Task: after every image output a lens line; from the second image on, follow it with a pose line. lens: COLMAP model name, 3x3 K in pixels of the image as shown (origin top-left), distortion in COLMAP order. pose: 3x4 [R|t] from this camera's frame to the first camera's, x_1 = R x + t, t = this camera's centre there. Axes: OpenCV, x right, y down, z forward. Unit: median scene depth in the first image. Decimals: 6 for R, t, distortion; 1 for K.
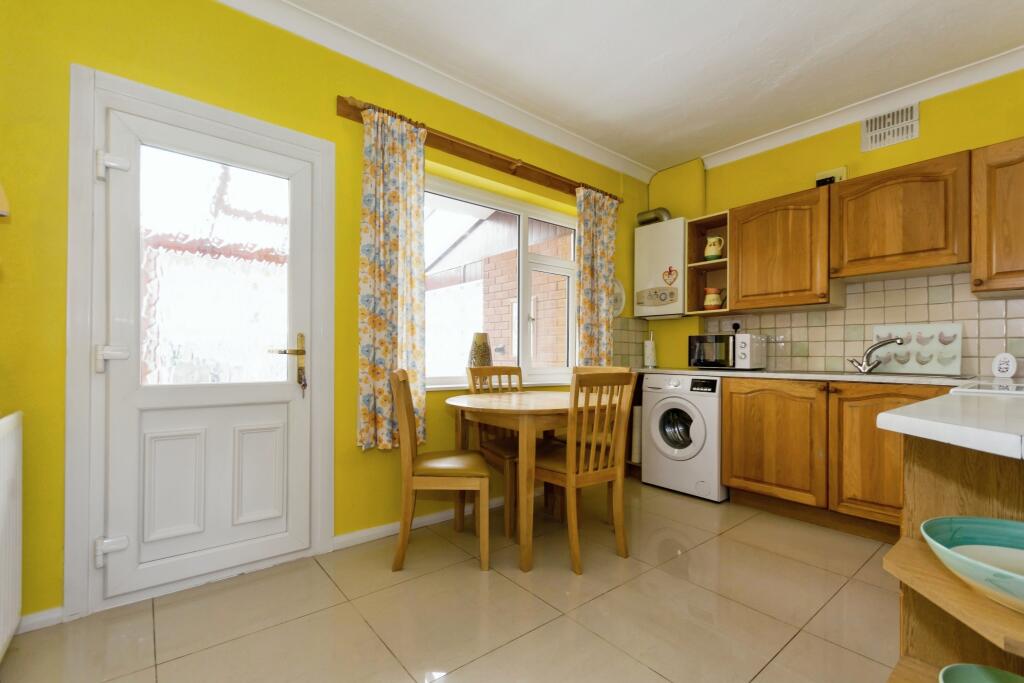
lens RADIAL K [[447.1, 0, 518.9], [0, 447.1, 347.9], [0, 0, 1]] dist [-0.000451, -0.000488]
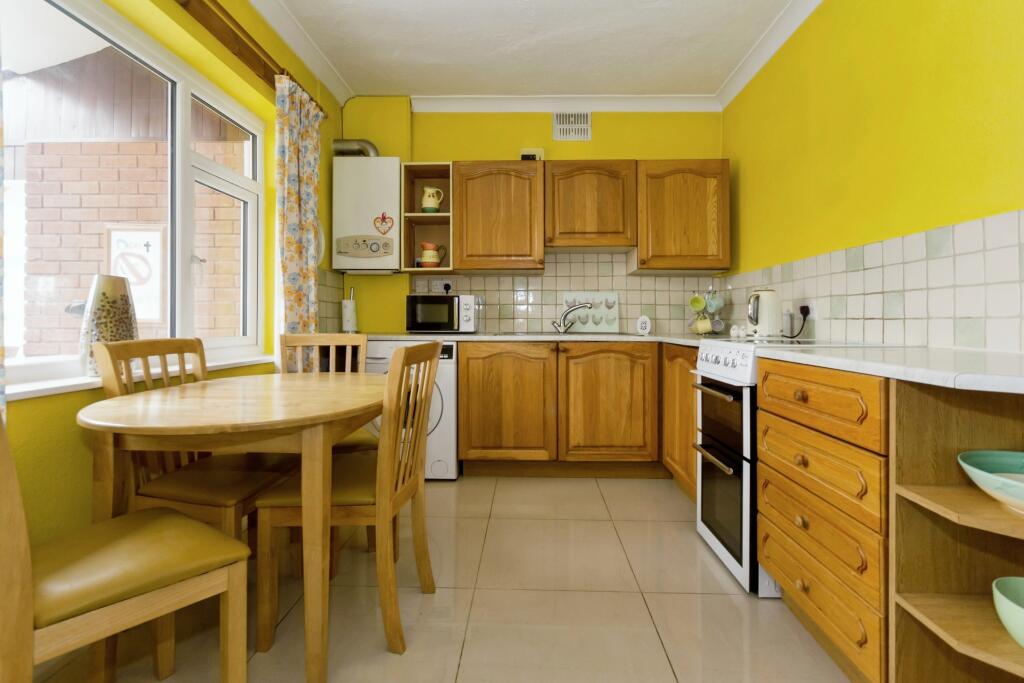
lens RADIAL K [[464.5, 0, 515.9], [0, 464.5, 308.2], [0, 0, 1]] dist [0.000743, 0.000139]
pose [[0.657748, 0.012603, 0.753133, -0.183645], [-0.009816, 0.999919, -0.008161, 0.003459], [-0.753174, -0.002025, 0.657818, 0.285572]]
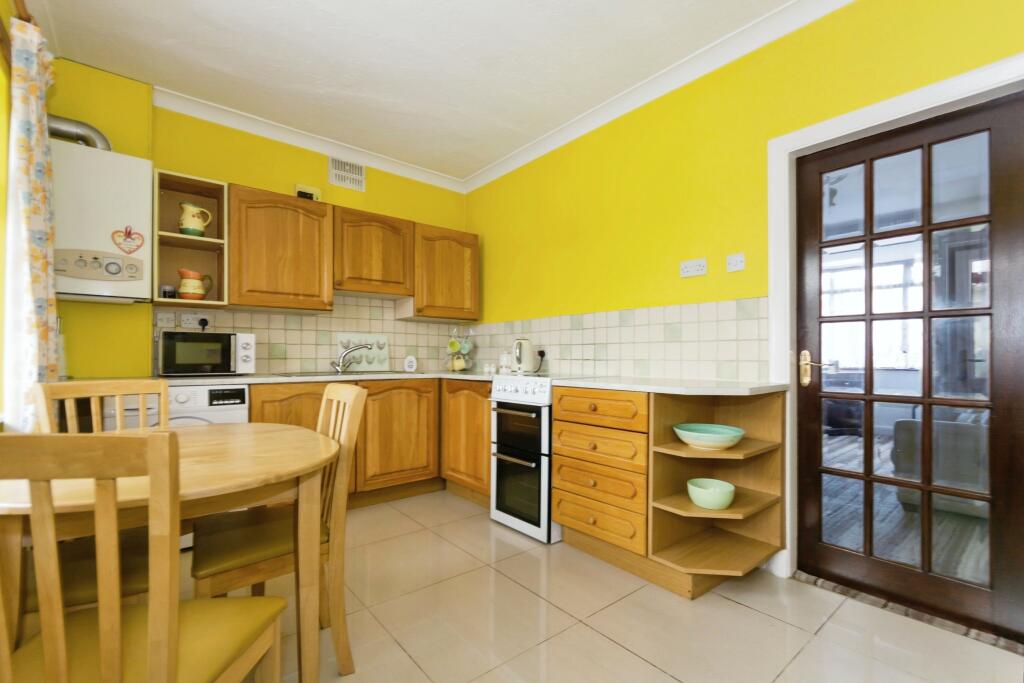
lens RADIAL K [[455.6, 0, 512.0], [0, 455.6, 341.5], [0, 0, 1]] dist [-0.001954, -0.000162]
pose [[-0.000599, 0.025741, 0.999668, -0.404009], [-0.019644, 0.999475, -0.025747, -0.003403], [-0.999807, -0.019653, -0.000093, 0.507971]]
